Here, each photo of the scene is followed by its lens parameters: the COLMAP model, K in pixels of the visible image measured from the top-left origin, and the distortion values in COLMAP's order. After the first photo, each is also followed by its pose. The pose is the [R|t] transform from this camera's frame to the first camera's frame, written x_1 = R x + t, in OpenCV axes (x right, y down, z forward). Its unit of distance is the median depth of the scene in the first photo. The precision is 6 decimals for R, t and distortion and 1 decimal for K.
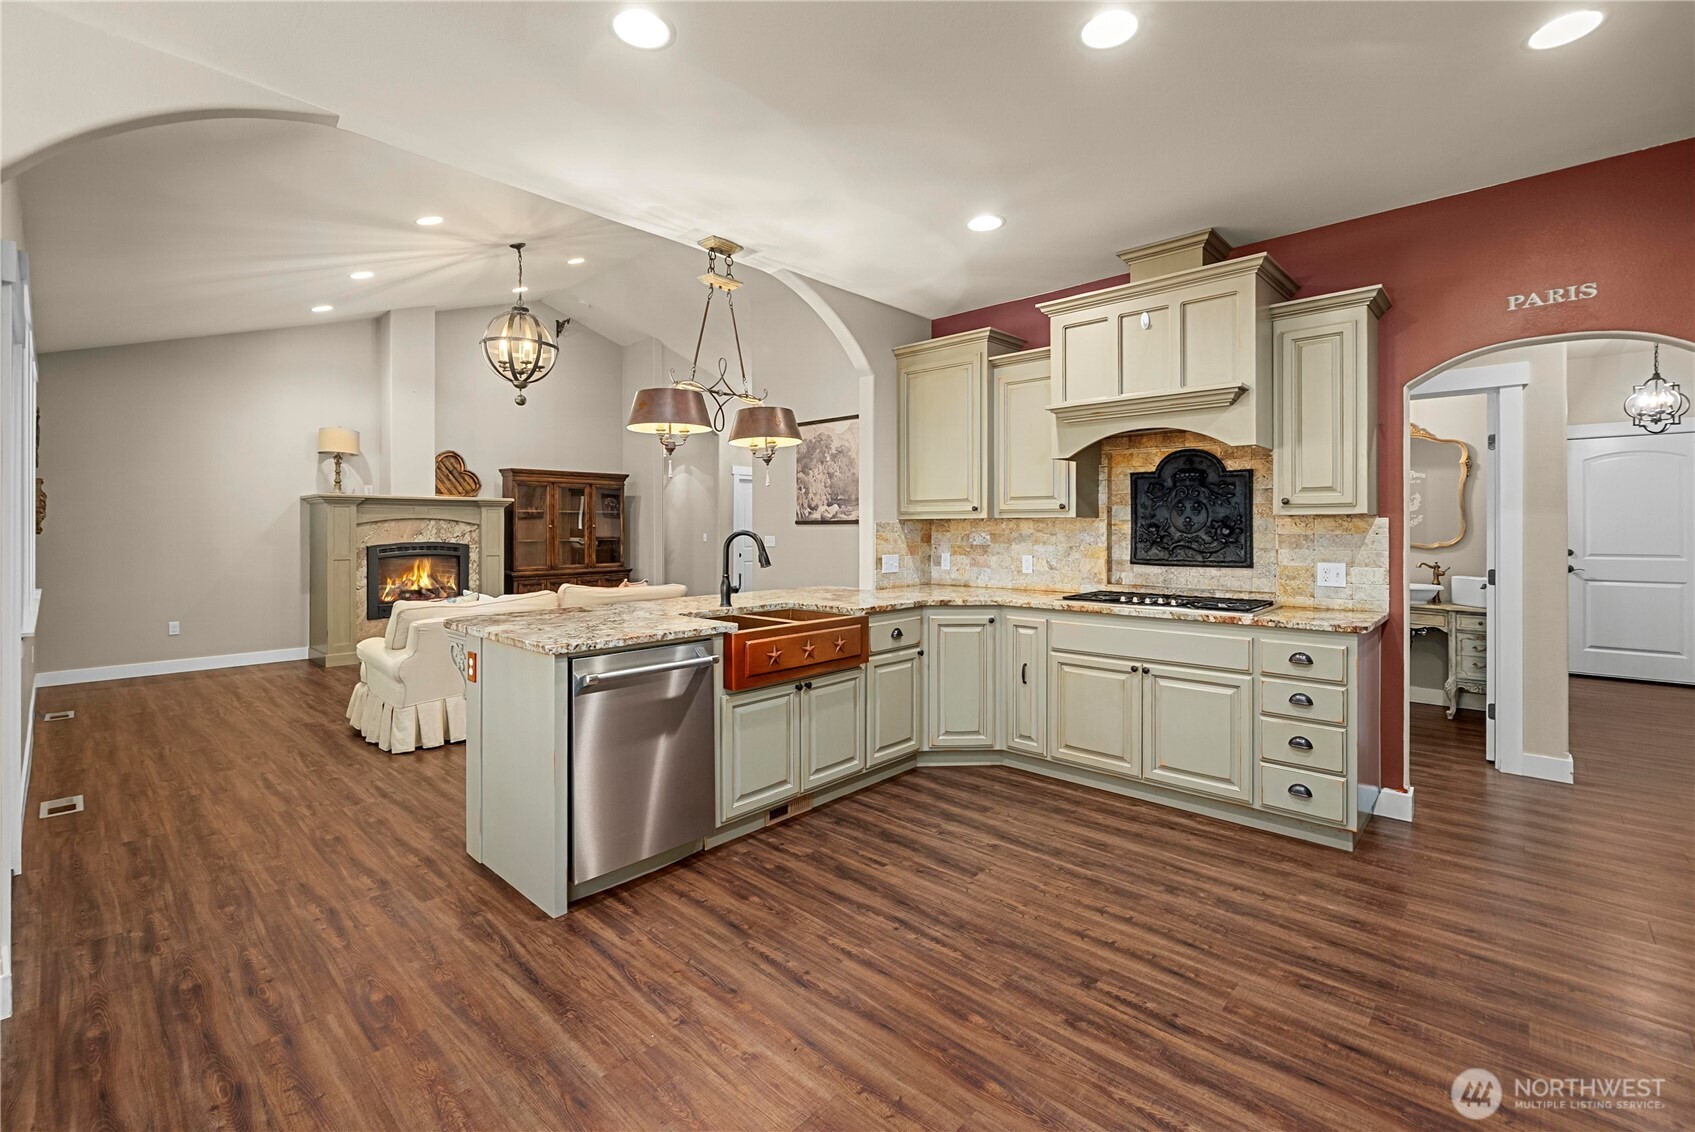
lens RADIAL K [[735.5, 0, 846.9], [0, 735.5, 528.0], [0, 0, 1]] dist [-0.001778, -0.000309]
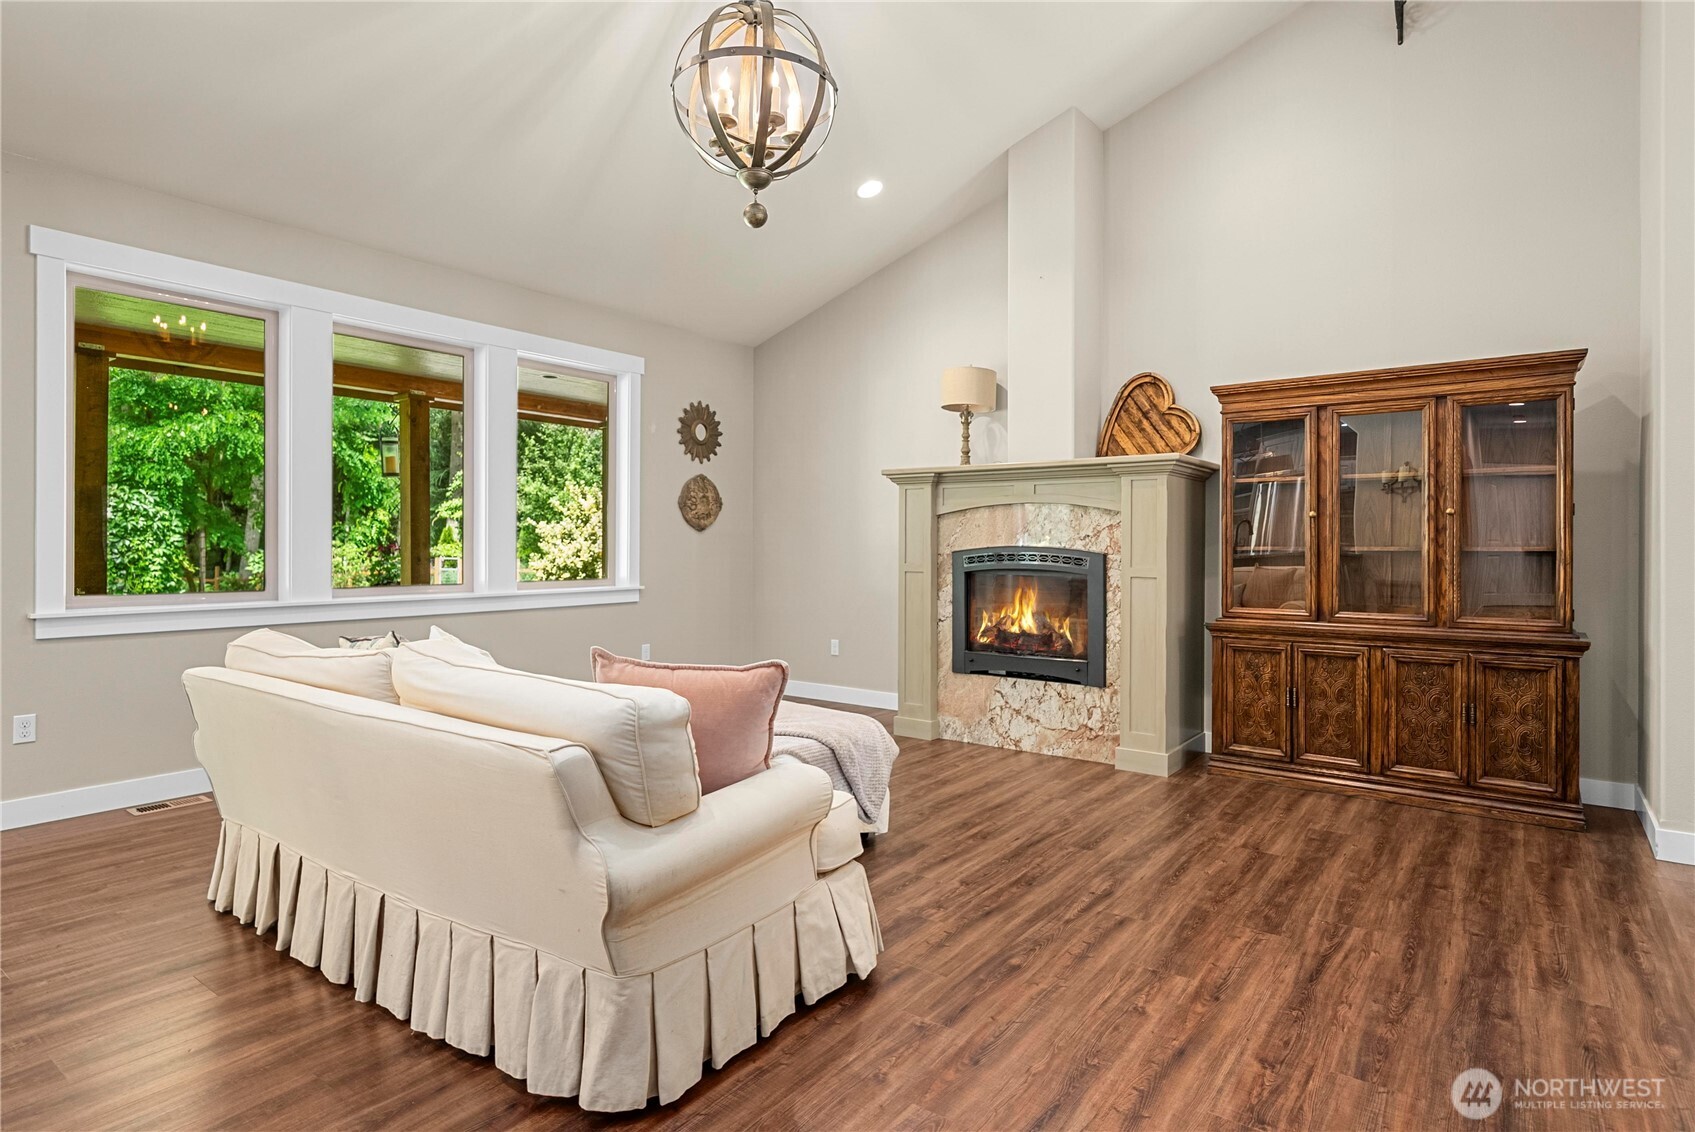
lens RADIAL K [[896.9, 0, 834.2], [0, 896.9, 546.1], [0, 0, 1]] dist [0.002880, 0.000695]
pose [[0.105008, 0.004242, -0.994462, 0.157349], [-0.005074, 0.999980, 0.003730, 0.036203], [0.994458, 0.004655, 0.105028, 1.675574]]
